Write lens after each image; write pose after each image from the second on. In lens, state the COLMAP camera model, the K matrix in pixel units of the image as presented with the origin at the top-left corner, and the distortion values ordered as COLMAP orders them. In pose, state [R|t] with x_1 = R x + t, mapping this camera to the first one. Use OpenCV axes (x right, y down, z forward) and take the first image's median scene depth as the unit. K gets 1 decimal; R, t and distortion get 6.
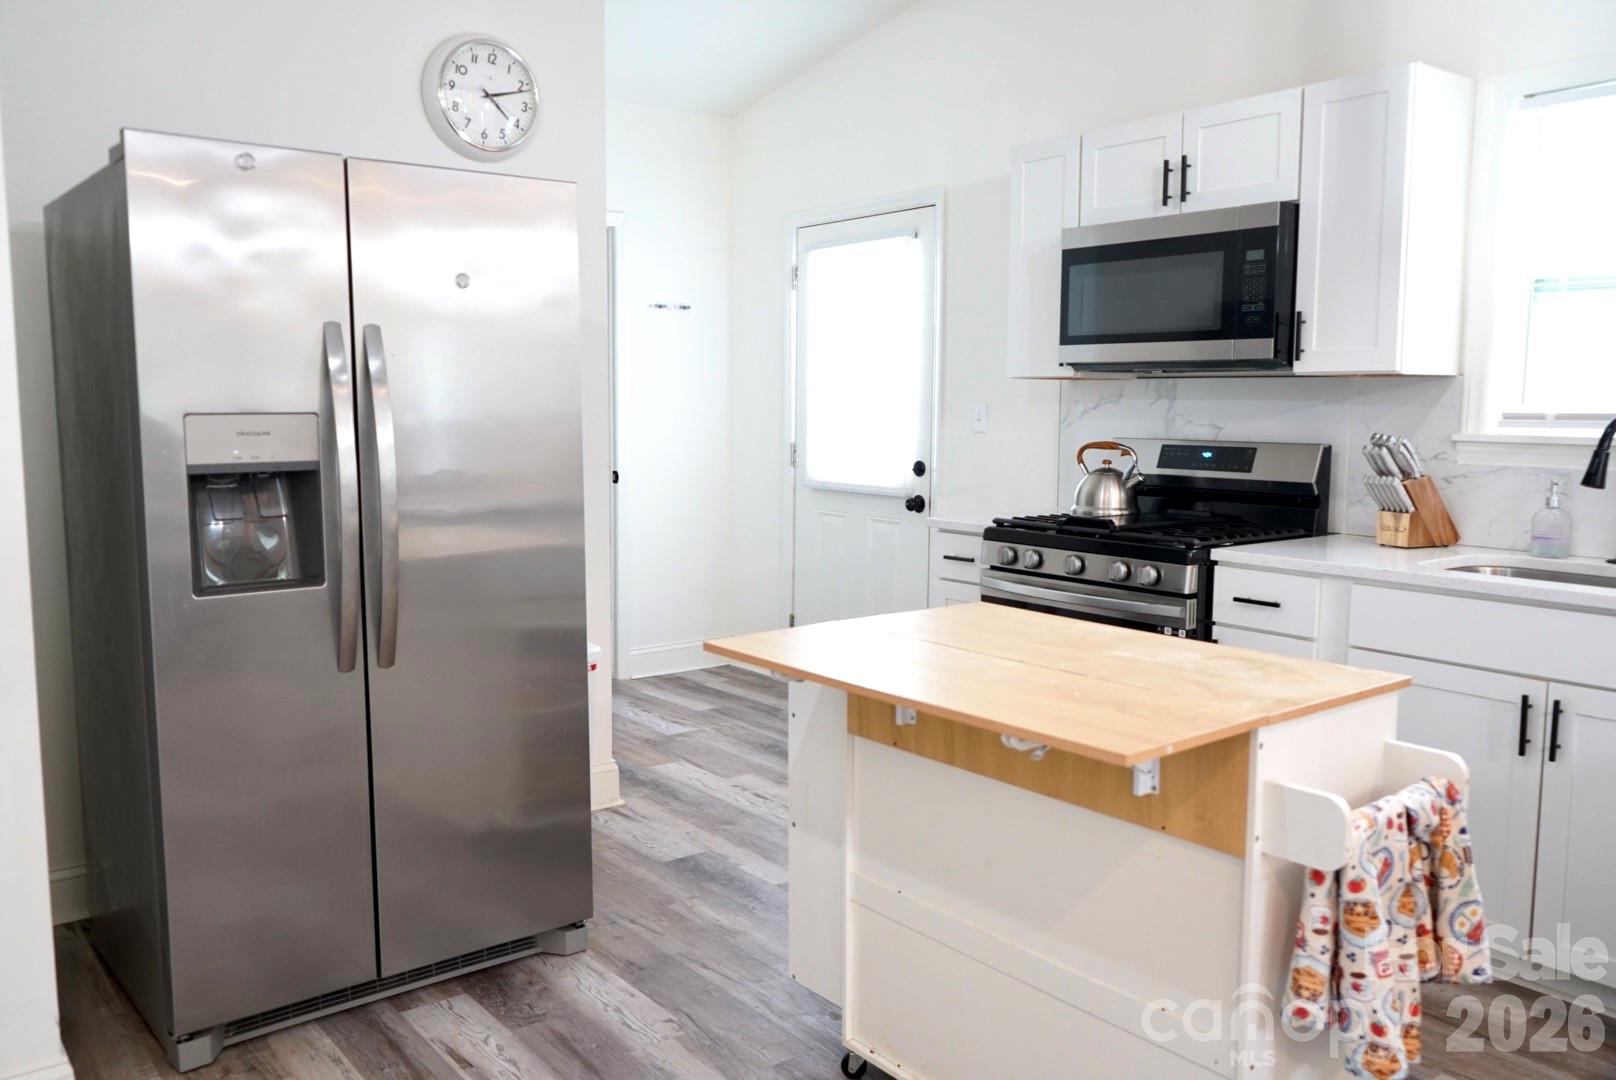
lens RADIAL K [[1298.9, 0, 808.0], [0, 1298.9, 540.0], [0, 0, 1]] dist [-0.008718, 0.005273]
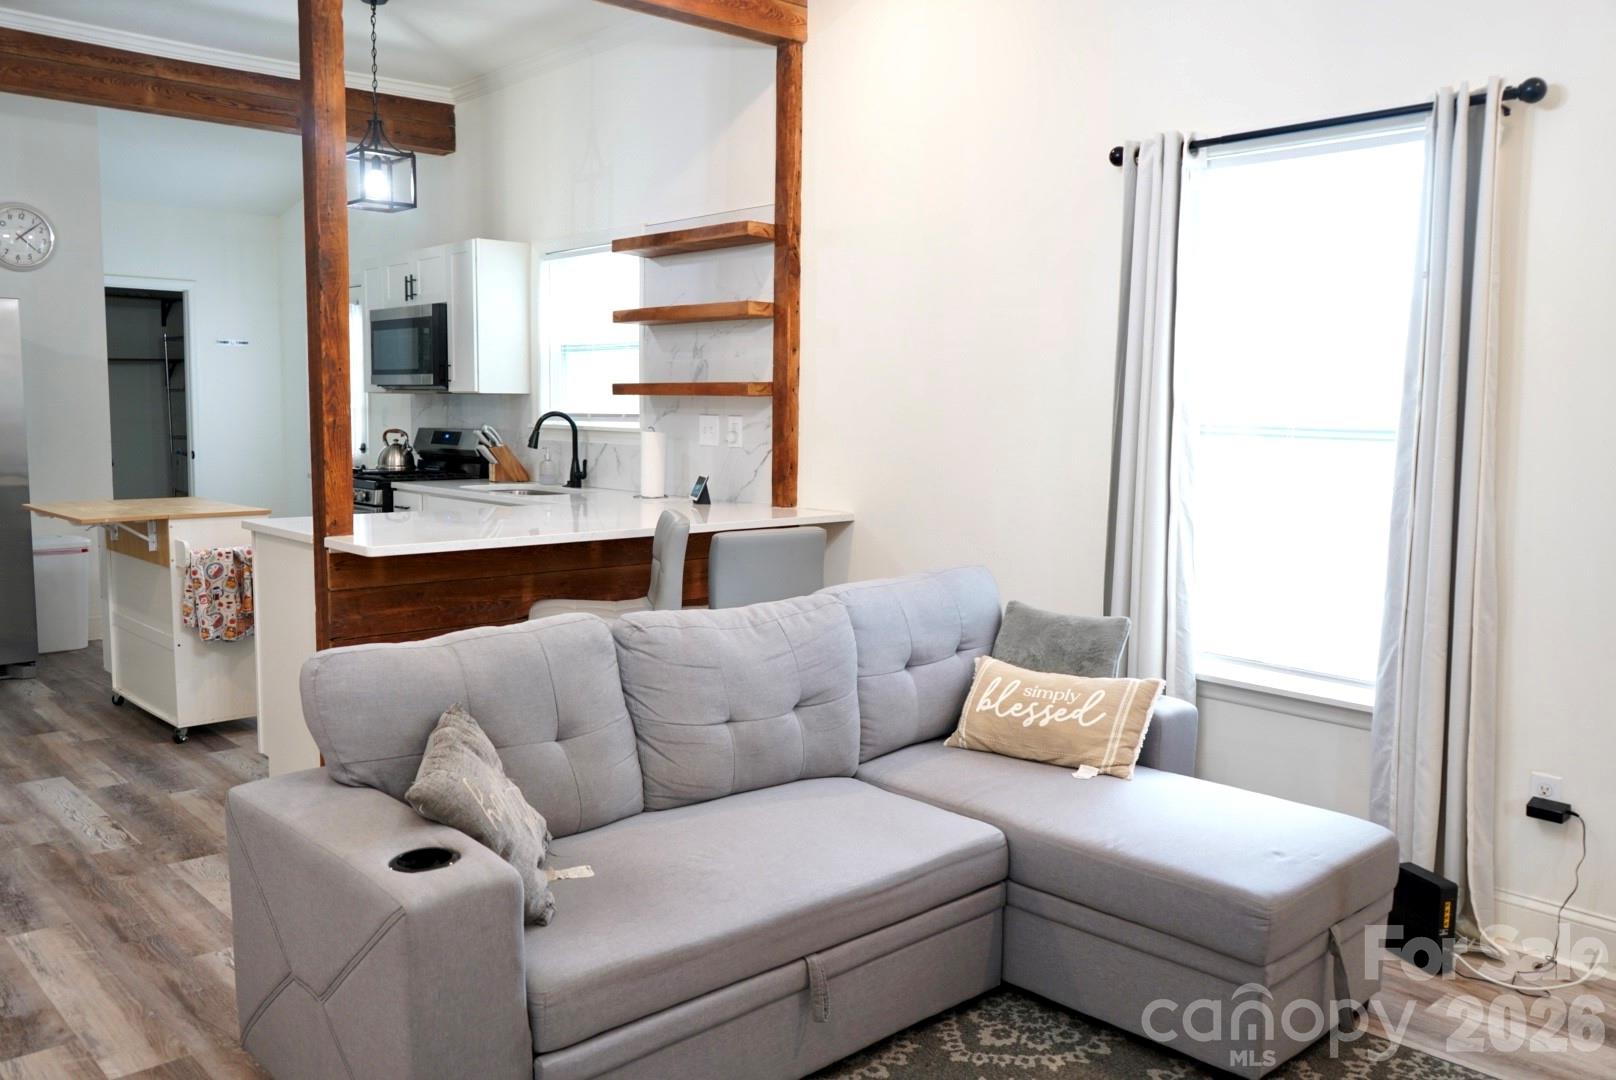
lens RADIAL K [[1298.9, 0, 808.0], [0, 1298.9, 540.0], [0, 0, 1]] dist [-0.008718, 0.005273]
pose [[0.996335, -0.000269, 0.085531, 0.739886], [0.000776, 0.999982, -0.005887, 0.102305], [-0.085528, 0.005932, 0.996318, -0.958386]]
